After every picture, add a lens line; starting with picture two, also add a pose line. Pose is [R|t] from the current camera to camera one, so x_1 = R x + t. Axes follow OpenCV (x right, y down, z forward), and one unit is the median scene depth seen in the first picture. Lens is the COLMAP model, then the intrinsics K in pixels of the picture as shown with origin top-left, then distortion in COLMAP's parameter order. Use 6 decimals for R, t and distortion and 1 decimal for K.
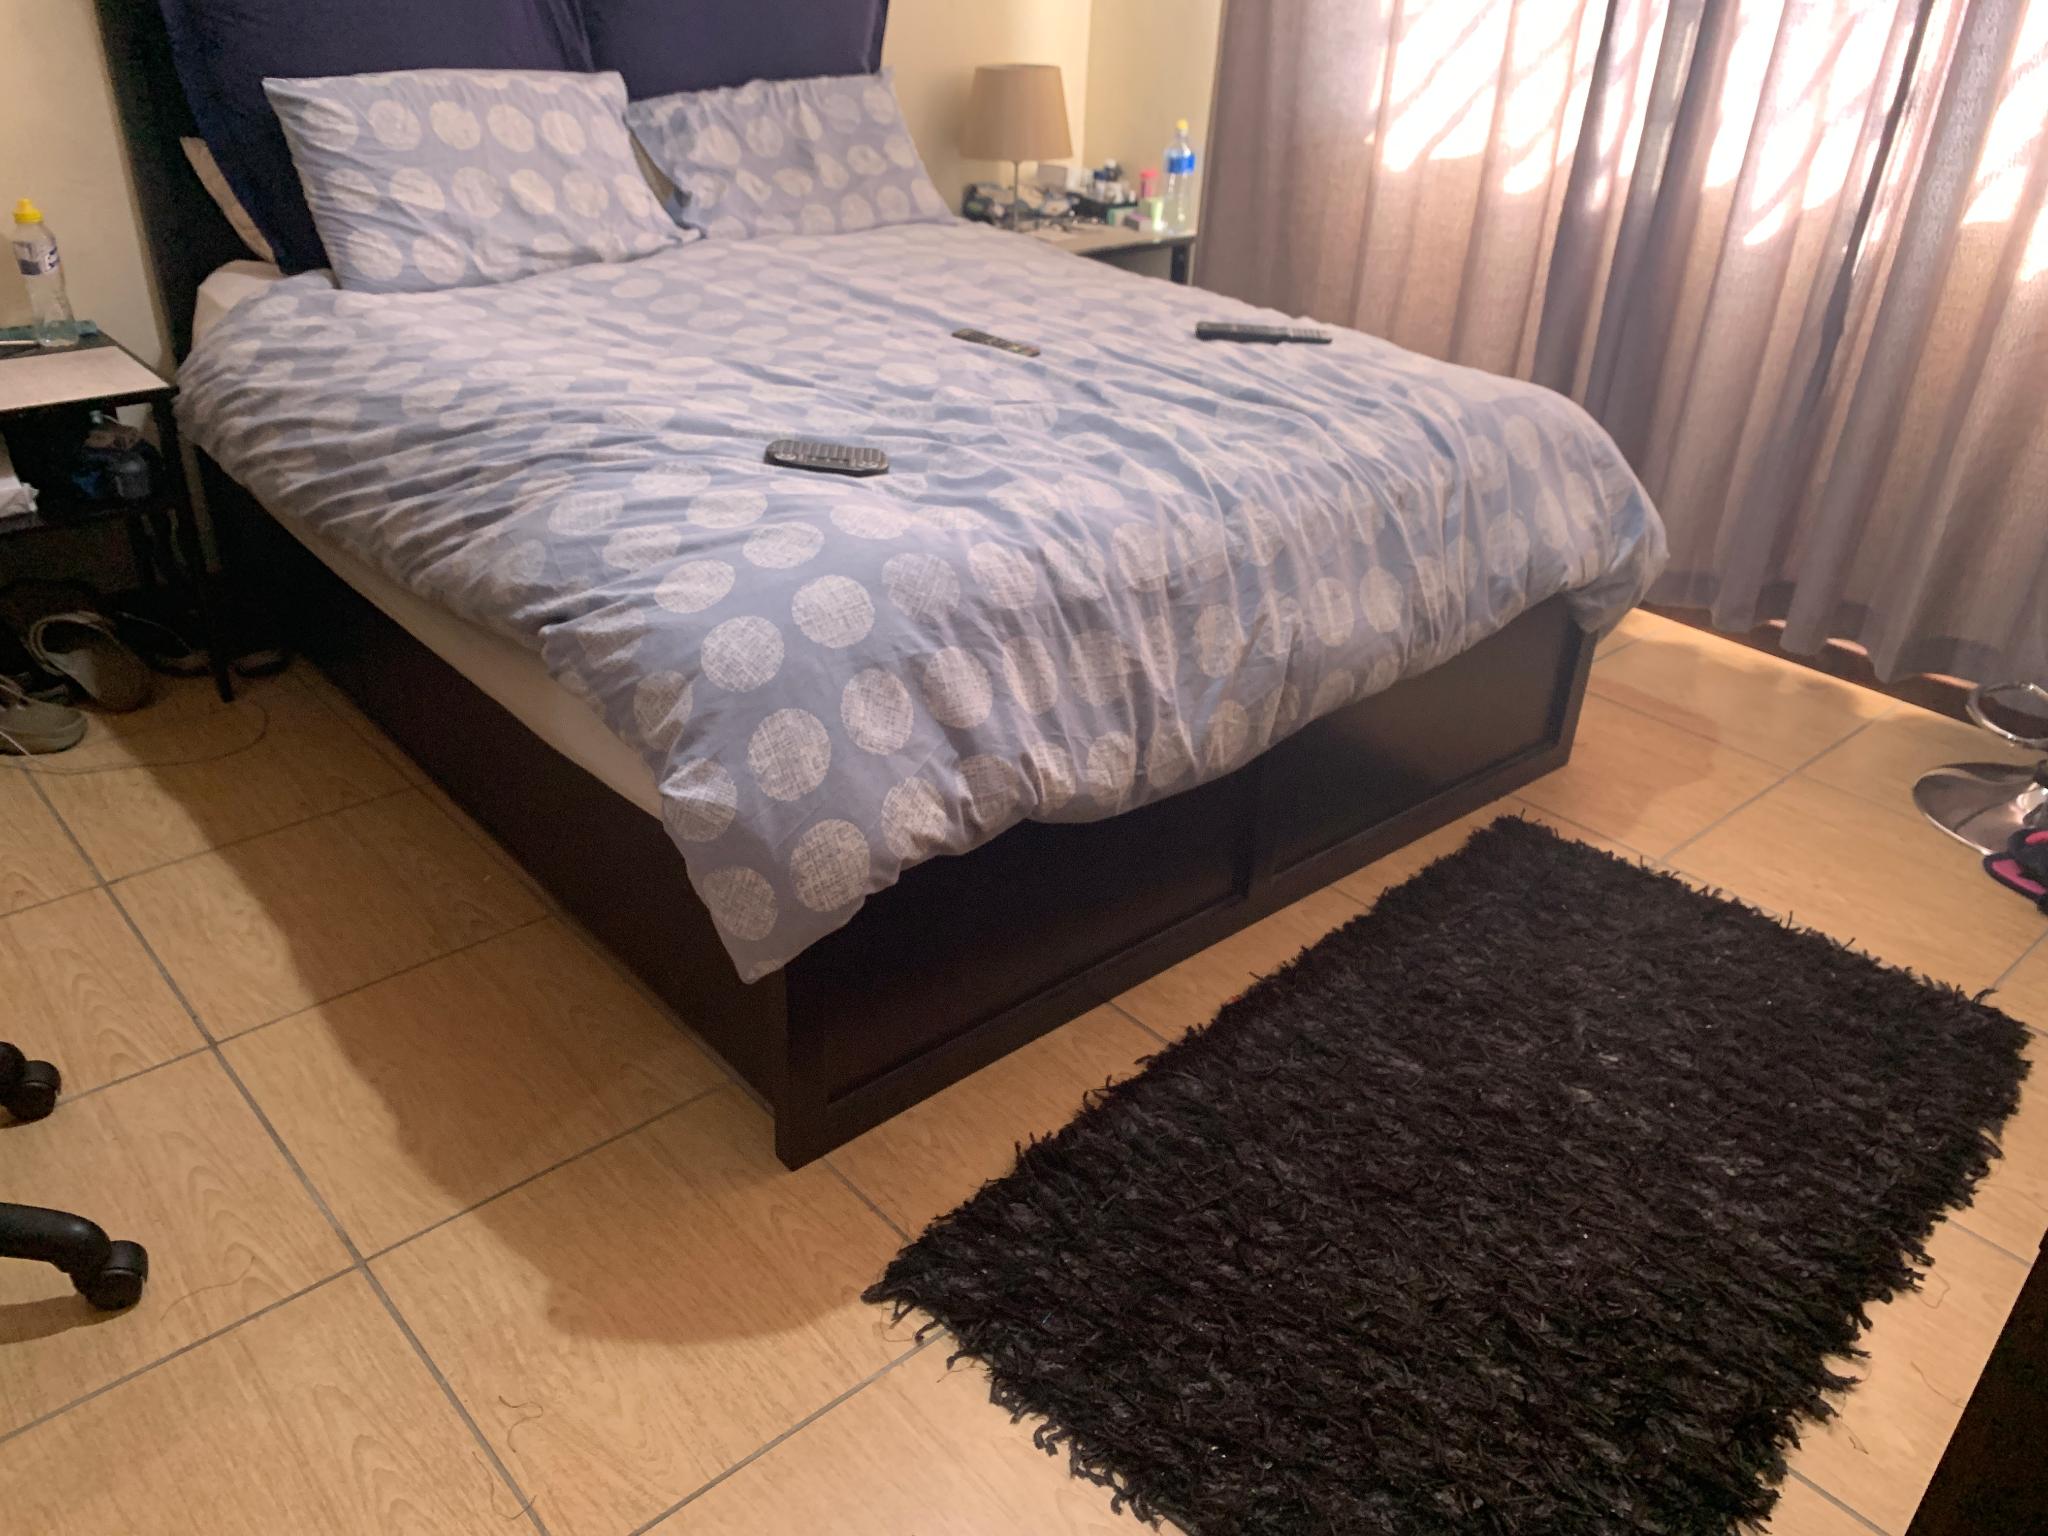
lens RADIAL K [[1579.9, 0, 1018.2], [0, 1579.9, 776.7], [0, 0, 1]] dist [0.043427, -0.046411]
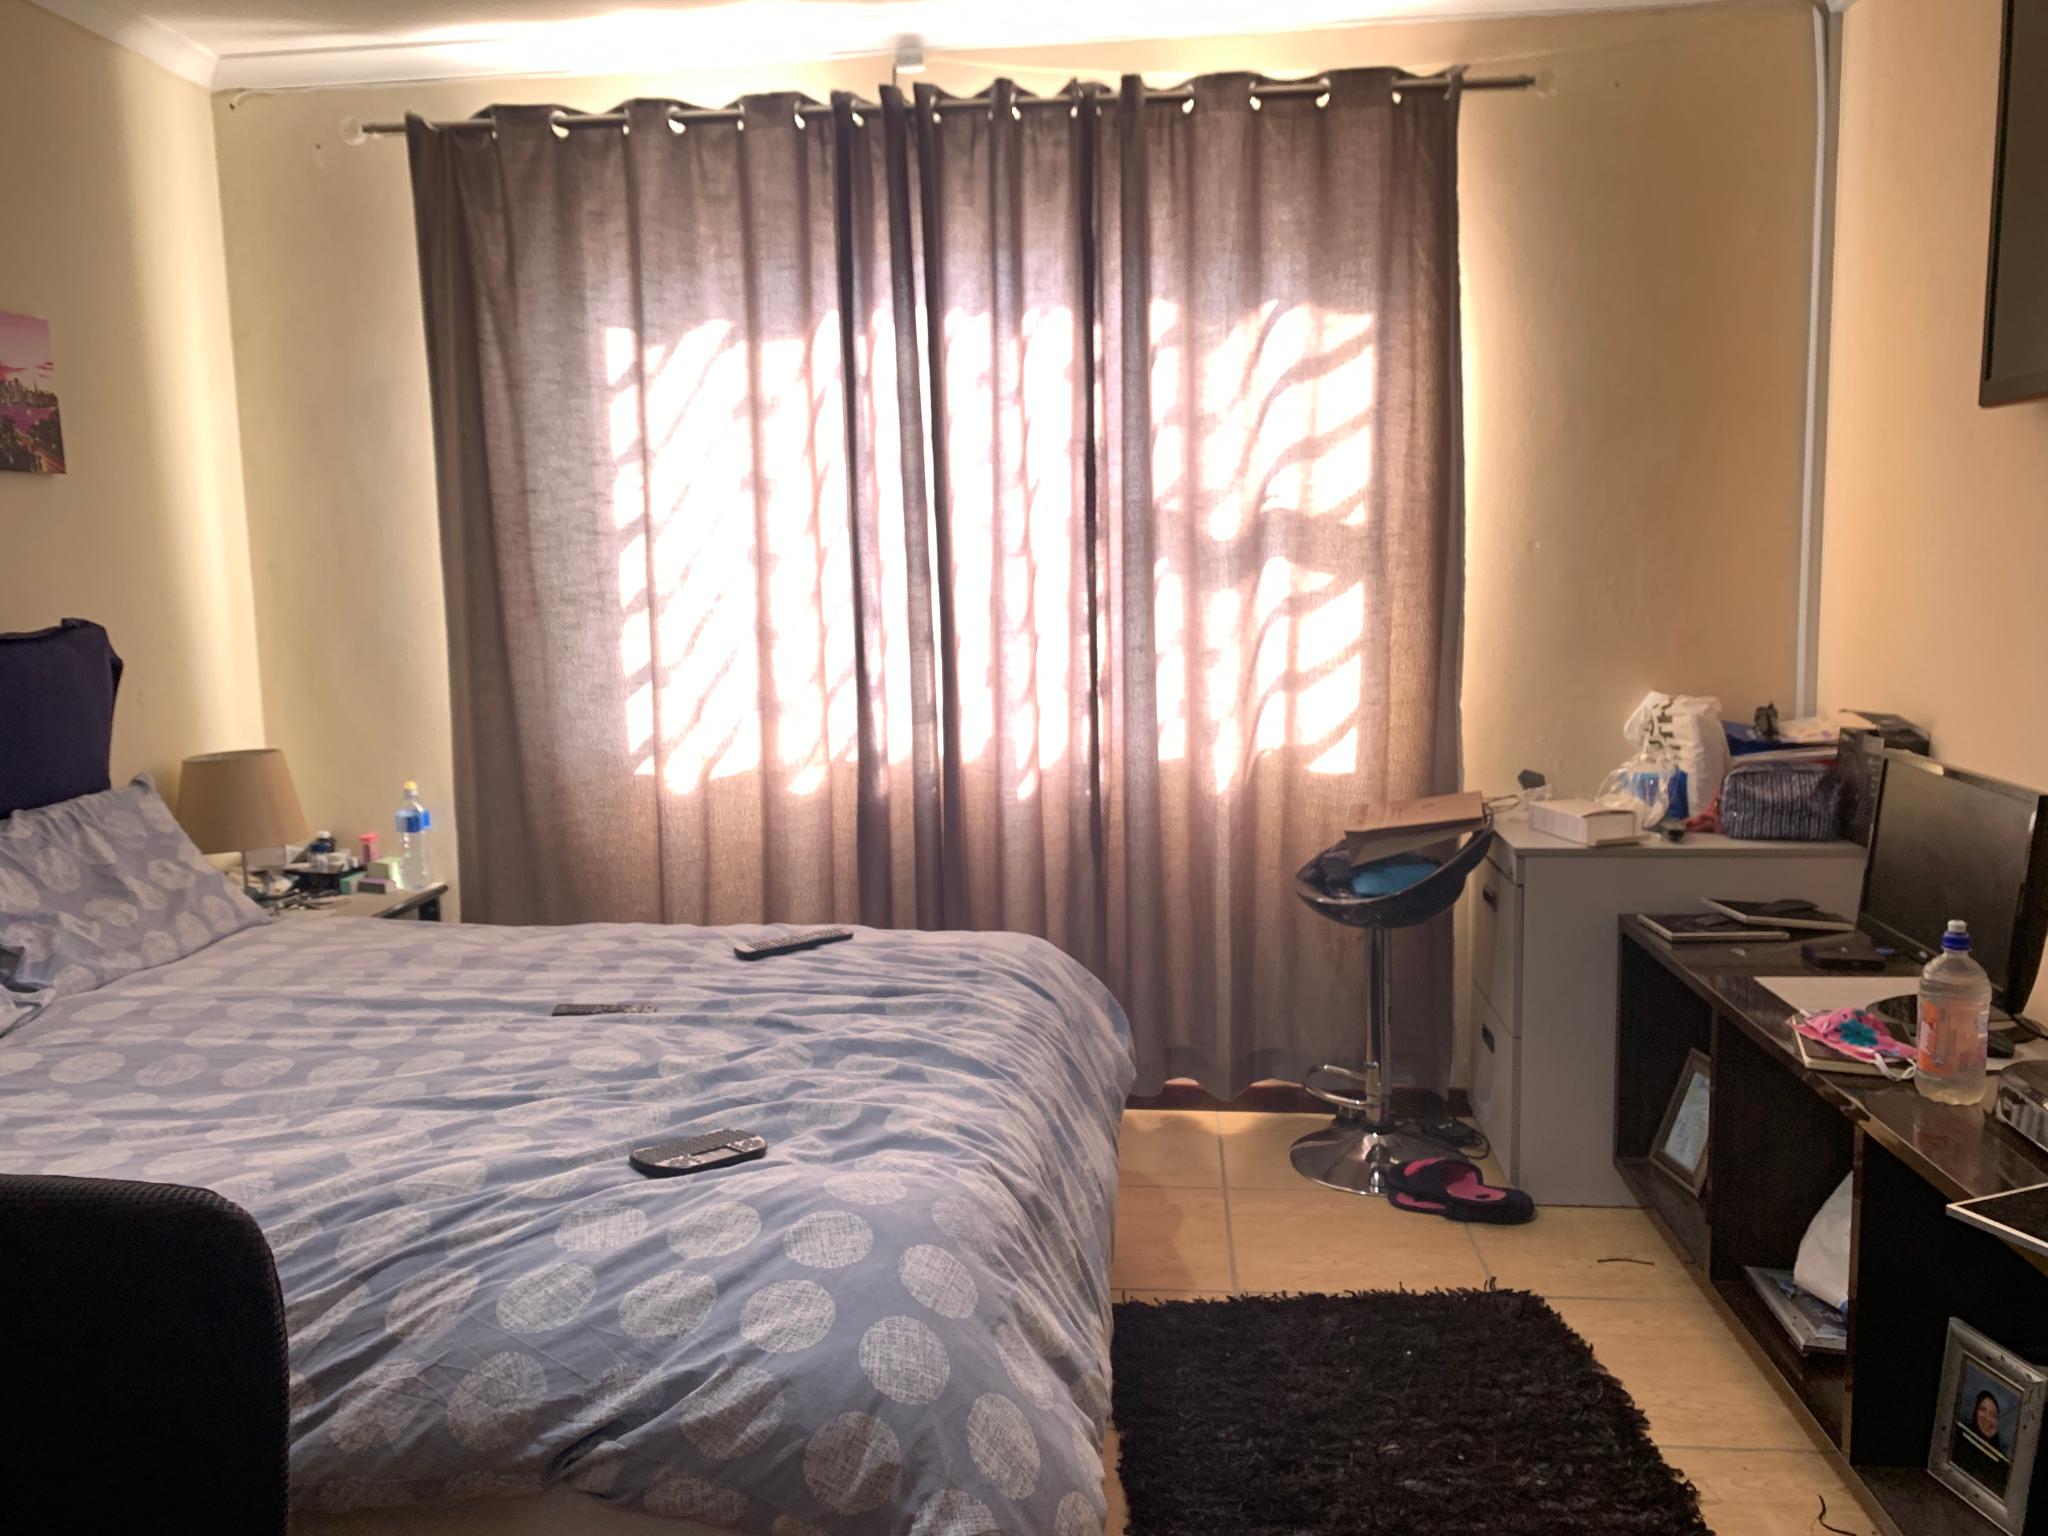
lens RADIAL K [[1579.9, 0, 1005.6], [0, 1579.9, 812.6], [0, 0, 1]] dist [0.043427, -0.046411]
pose [[0.721646, -0.163067, 0.672782, -0.507694], [0.376814, 0.907799, -0.184152, -0.126963], [-0.580722, 0.386406, 0.716556, 0.146388]]
